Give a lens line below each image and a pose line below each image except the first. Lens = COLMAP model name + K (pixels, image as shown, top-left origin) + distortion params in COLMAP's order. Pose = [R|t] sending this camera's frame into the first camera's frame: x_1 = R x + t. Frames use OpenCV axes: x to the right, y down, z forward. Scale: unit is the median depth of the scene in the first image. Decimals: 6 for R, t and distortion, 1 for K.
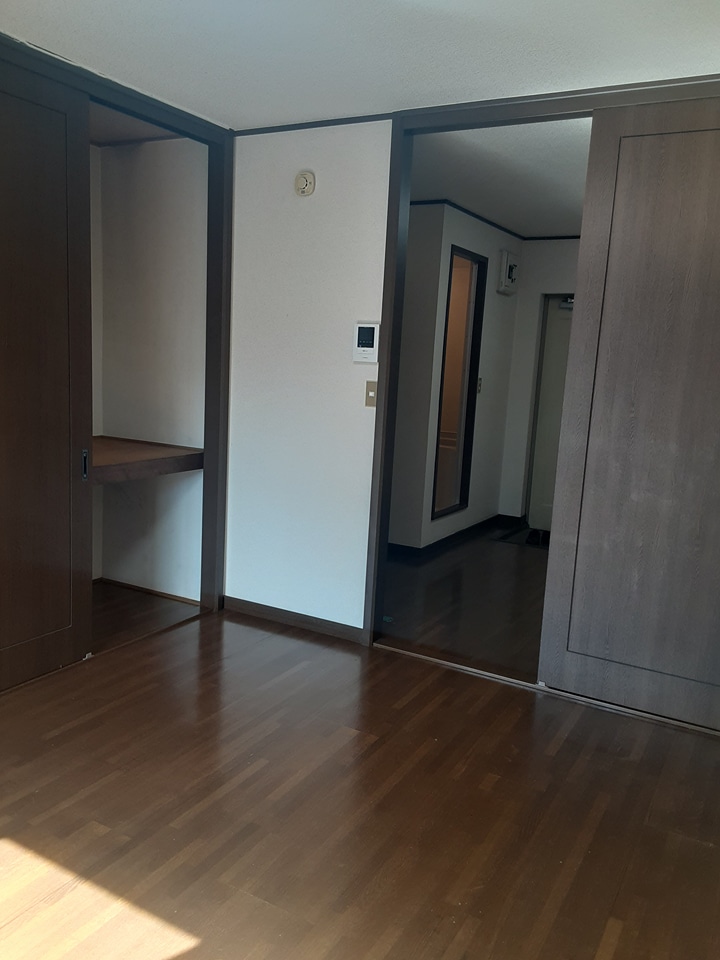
lens RADIAL K [[772.7, 0, 352.3], [0, 772.7, 482.2], [0, 0, 1]] dist [0.132187, -0.214907]
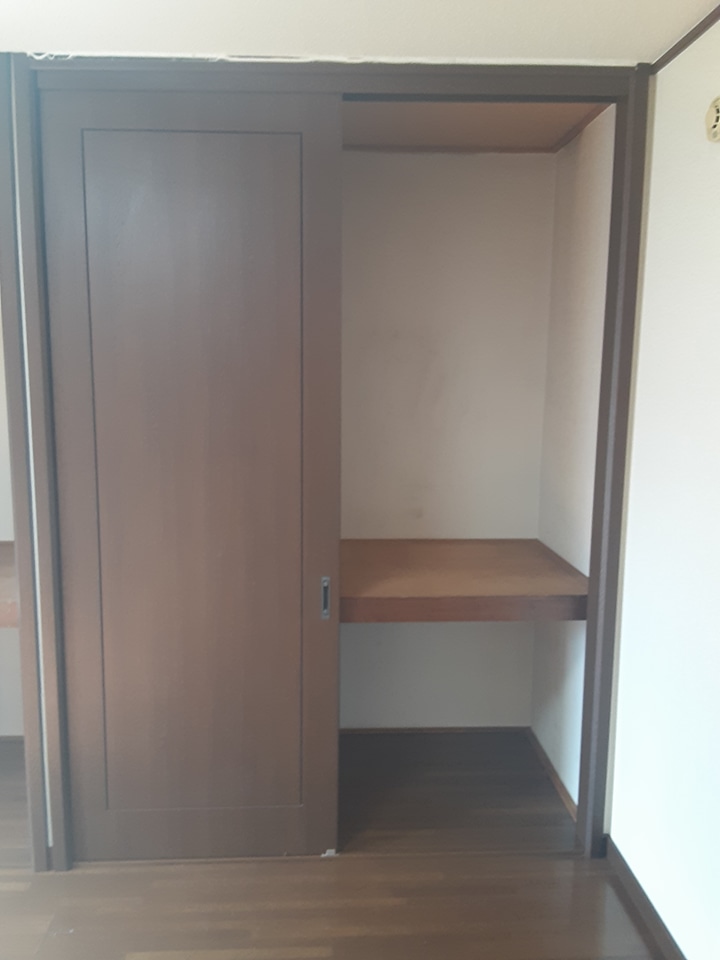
lens RADIAL K [[772.7, 0, 352.3], [0, 772.7, 482.2], [0, 0, 1]] dist [0.132187, -0.214907]
pose [[0.543749, 0.076792, -0.835727, 0.239440], [-0.110987, 0.993638, 0.019090, -0.127031], [0.831876, 0.082375, 0.548813, 0.523558]]
